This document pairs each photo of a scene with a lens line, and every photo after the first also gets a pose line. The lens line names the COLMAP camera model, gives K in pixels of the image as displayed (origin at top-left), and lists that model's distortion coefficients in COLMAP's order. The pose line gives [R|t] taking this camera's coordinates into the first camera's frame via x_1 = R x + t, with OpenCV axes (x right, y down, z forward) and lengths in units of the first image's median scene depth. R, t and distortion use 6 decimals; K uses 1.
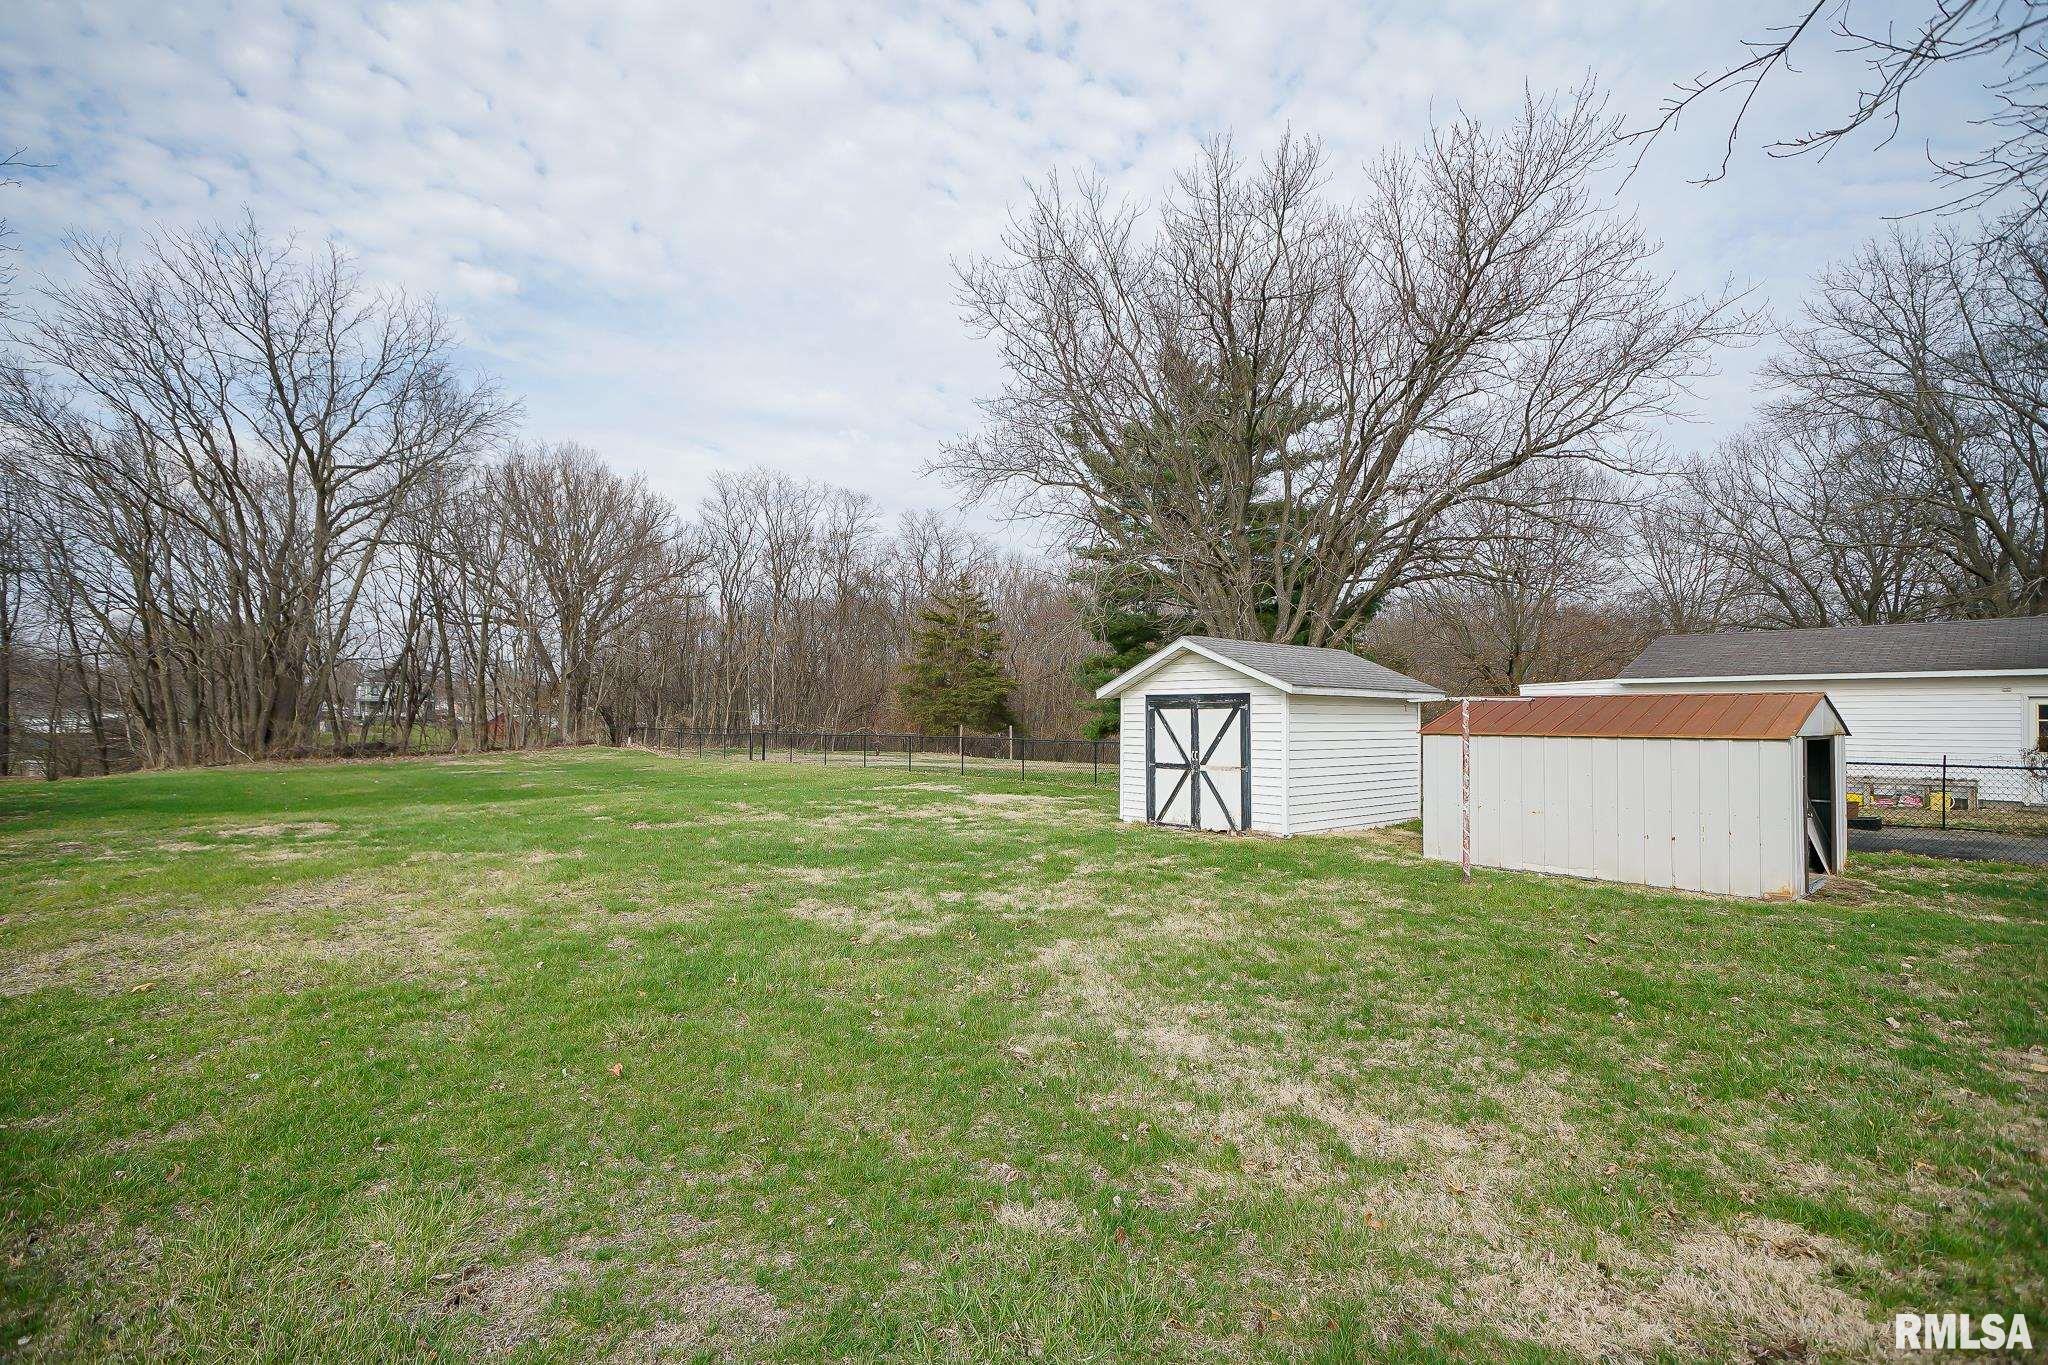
lens RADIAL K [[927.8, 0, 1034.1], [0, 927.8, 694.7], [0, 0, 1]] dist [0.000656, -0.001599]
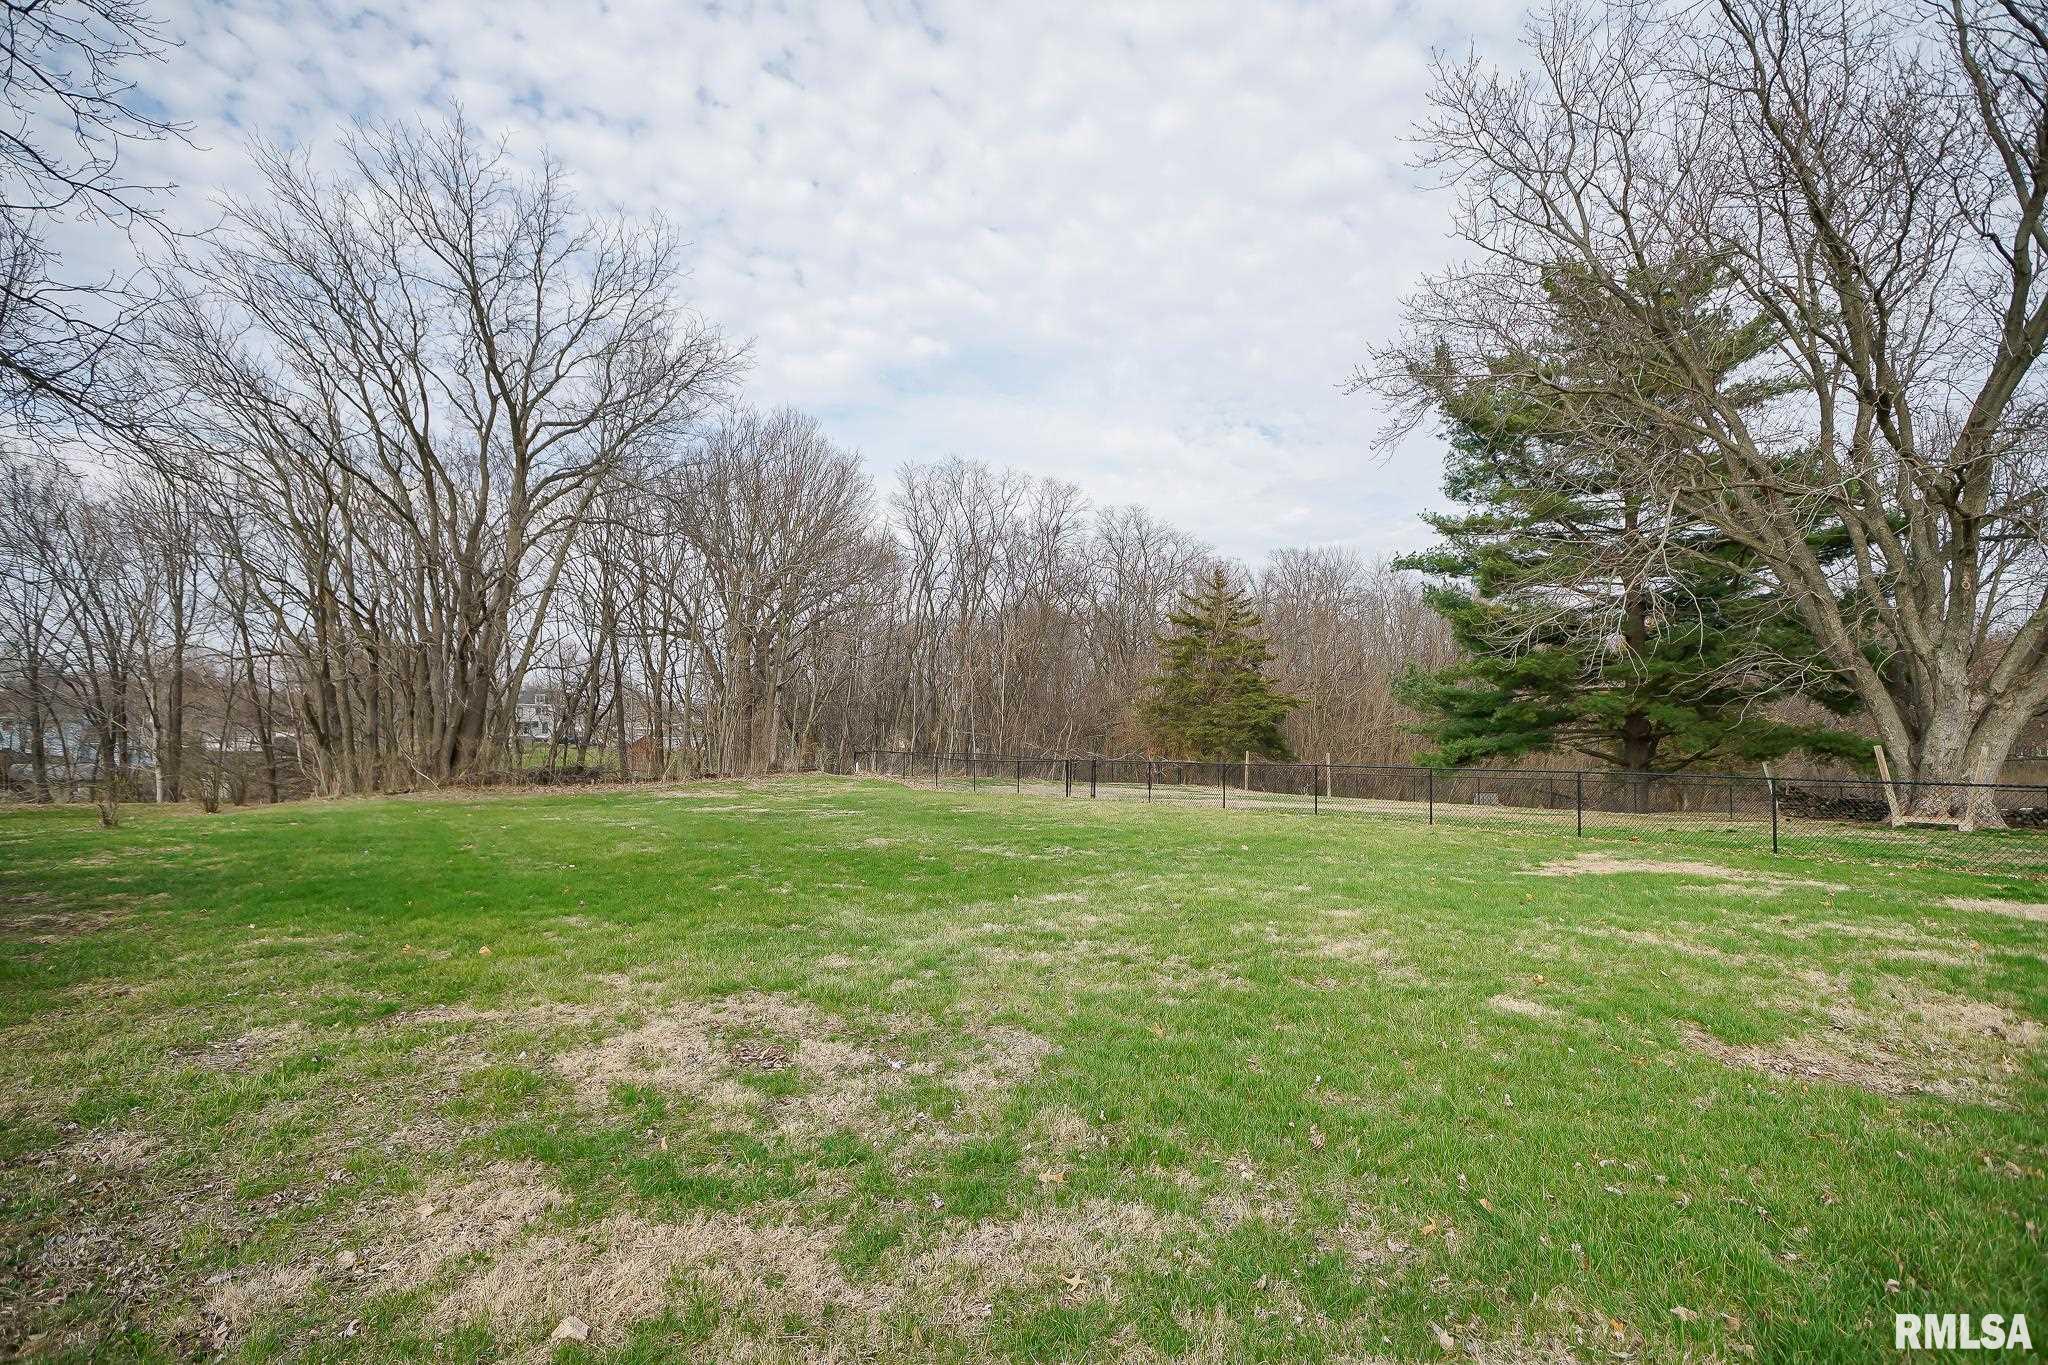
lens RADIAL K [[927.8, 0, 1015.1], [0, 927.8, 684.0], [0, 0, 1]] dist [0.000656, -0.001599]
pose [[0.993120, 0.000676, -0.117101, -0.223406], [-0.005429, 0.999174, -0.040280, 0.009786], [0.116977, 0.040639, 0.992303, 0.229094]]
